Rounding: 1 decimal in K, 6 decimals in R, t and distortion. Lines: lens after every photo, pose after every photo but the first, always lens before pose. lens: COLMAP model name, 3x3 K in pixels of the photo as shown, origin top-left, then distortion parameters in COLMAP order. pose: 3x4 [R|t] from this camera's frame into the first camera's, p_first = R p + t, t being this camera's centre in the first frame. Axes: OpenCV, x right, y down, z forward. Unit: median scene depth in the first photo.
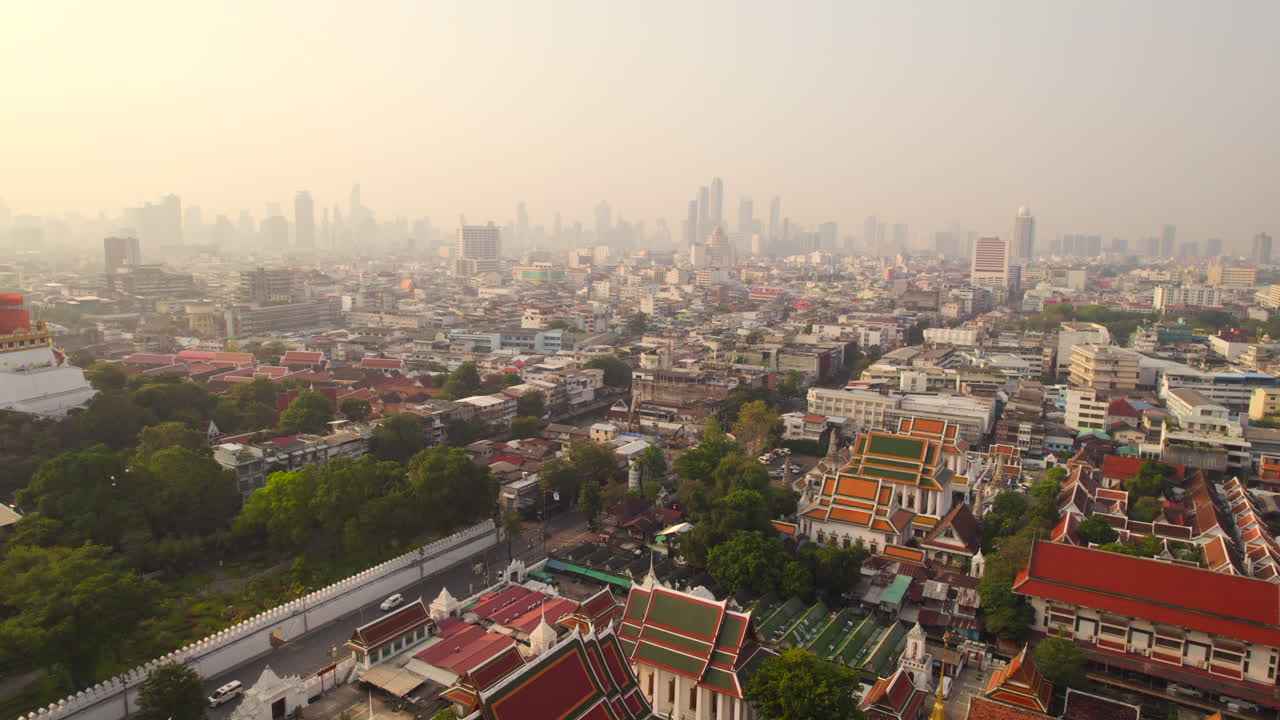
lens RADIAL K [[923.6, 0, 640.0], [0, 923.6, 360.0], [0, 0, 1]] dist [-0.026250, 0.060593]
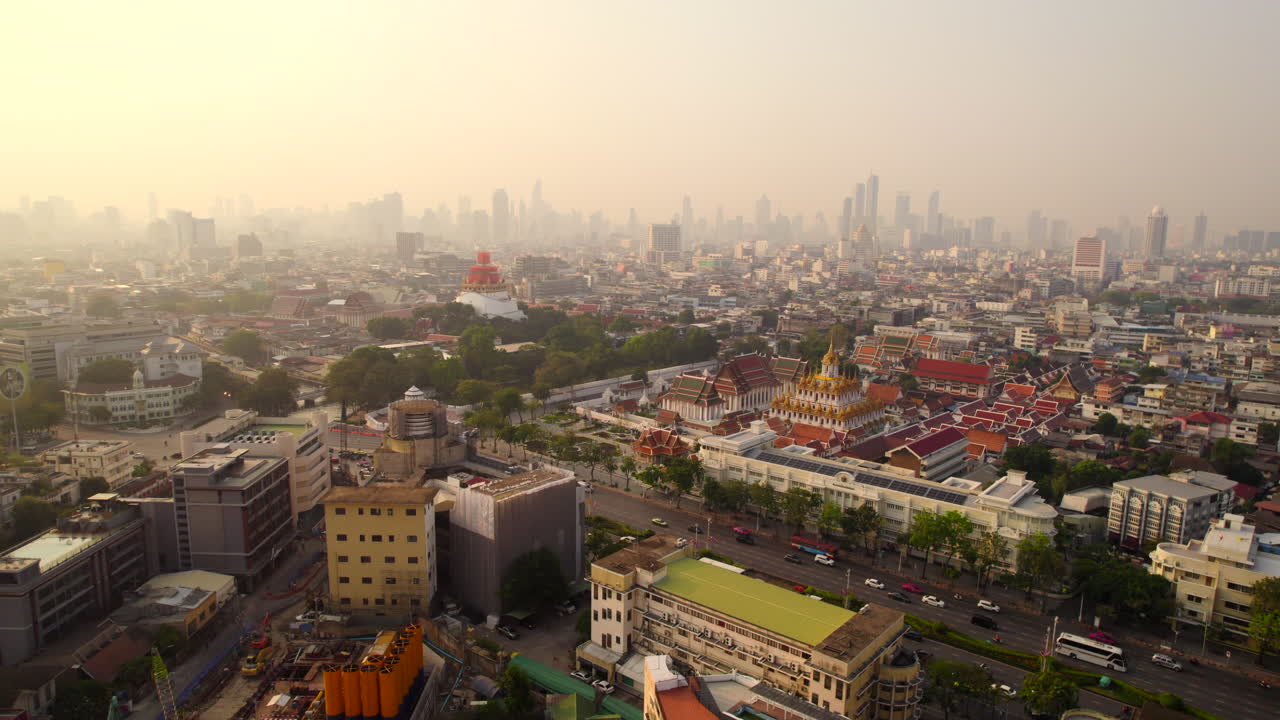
lens RADIAL K [[923.6, 0, 640.0], [0, 923.6, 360.0], [0, 0, 1]] dist [-0.026250, 0.060593]
pose [[0.985523, 0.030969, -0.166688, 0.010532], [-0.029328, 0.999494, 0.012295, 0.031957], [0.166985, -0.007228, 0.985933, -0.310213]]
